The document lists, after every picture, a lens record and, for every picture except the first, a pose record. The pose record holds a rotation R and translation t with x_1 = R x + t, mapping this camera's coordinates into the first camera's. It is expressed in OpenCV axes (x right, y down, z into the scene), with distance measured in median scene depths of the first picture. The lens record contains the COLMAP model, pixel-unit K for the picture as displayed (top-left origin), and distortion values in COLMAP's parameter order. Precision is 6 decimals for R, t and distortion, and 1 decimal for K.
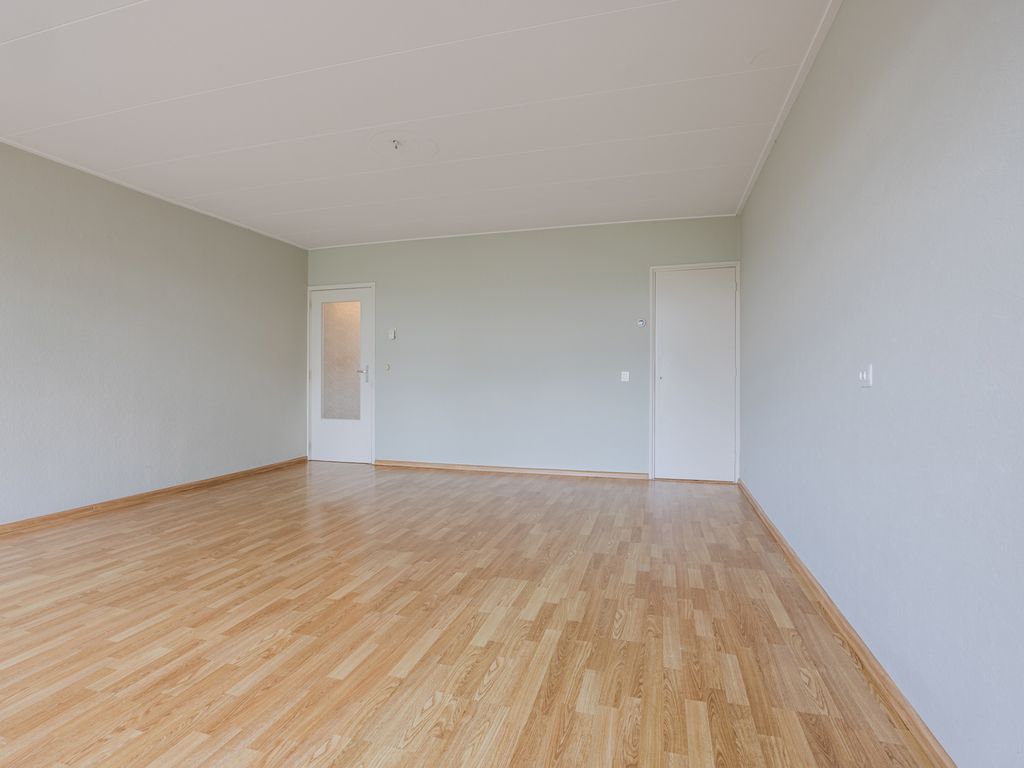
lens RADIAL K [[525.8, 0, 513.3], [0, 525.8, 379.0], [0, 0, 1]] dist [-0.017694, 0.000594]
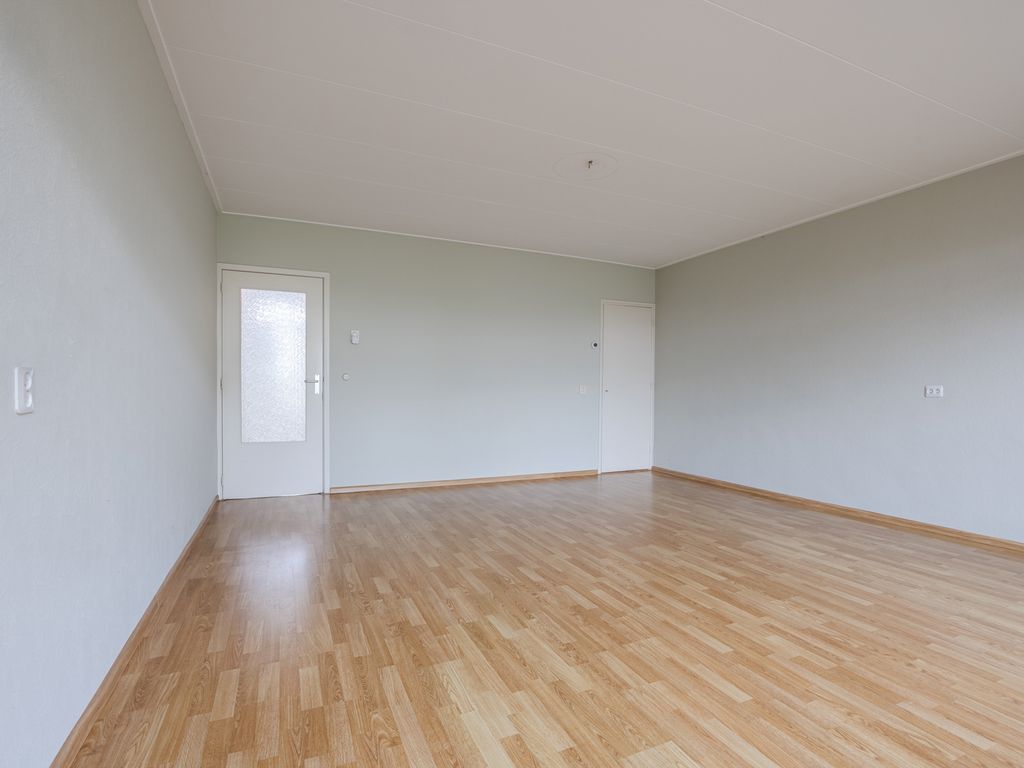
lens RADIAL K [[525.8, 0, 529.7], [0, 525.8, 406.8], [0, 0, 1]] dist [-0.017694, 0.000594]
pose [[0.746538, -0.016878, 0.665128, -1.304991], [-0.003190, 0.999576, 0.028945, -0.000511], [-0.665335, -0.023730, 0.746168, 0.381982]]
